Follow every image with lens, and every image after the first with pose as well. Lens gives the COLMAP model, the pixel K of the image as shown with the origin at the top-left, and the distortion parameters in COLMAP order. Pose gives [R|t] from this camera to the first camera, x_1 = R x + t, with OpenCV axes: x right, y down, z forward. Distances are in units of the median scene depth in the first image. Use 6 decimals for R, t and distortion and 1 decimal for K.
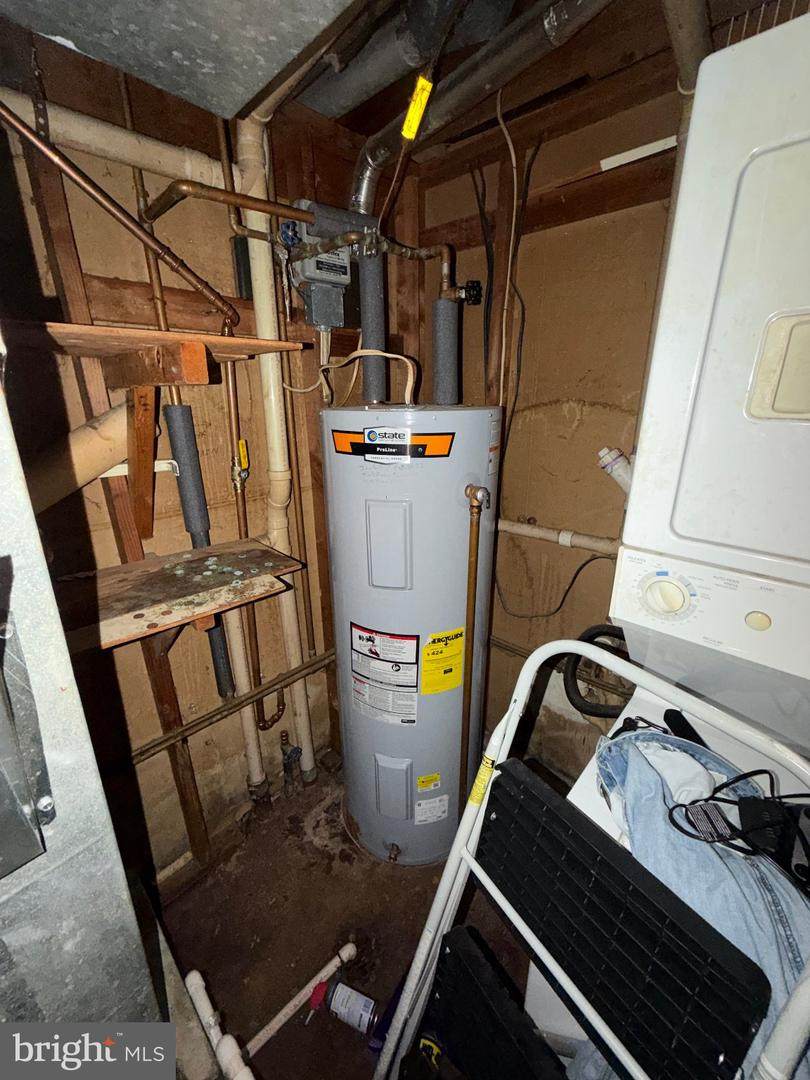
lens RADIAL K [[426.7, 0, 405.0], [0, 426.7, 540.0], [0, 0, 1]] dist [0.000651, -0.000031]
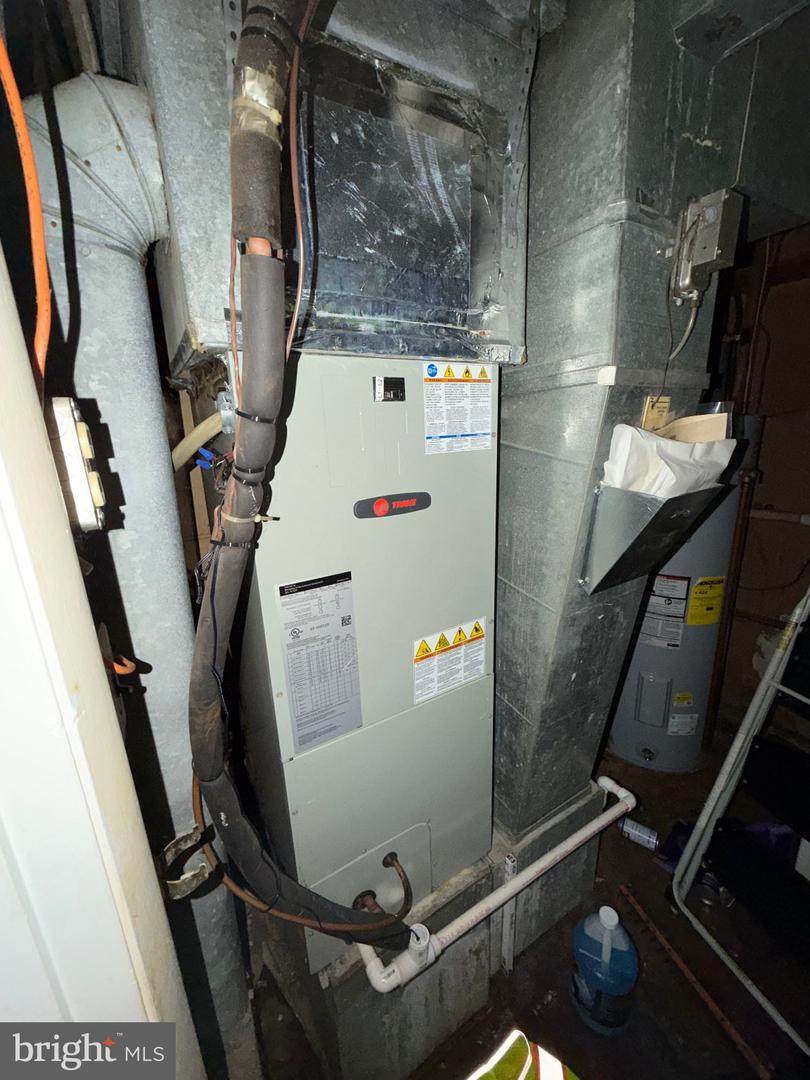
lens RADIAL K [[426.7, 0, 405.0], [0, 426.7, 540.0], [0, 0, 1]] dist [0.000651, -0.000031]
pose [[0.958967, 0.035702, -0.281261, -0.460944], [-0.054198, 0.996829, -0.058255, 0.227444], [0.278290, 0.071109, 0.957861, -0.586225]]
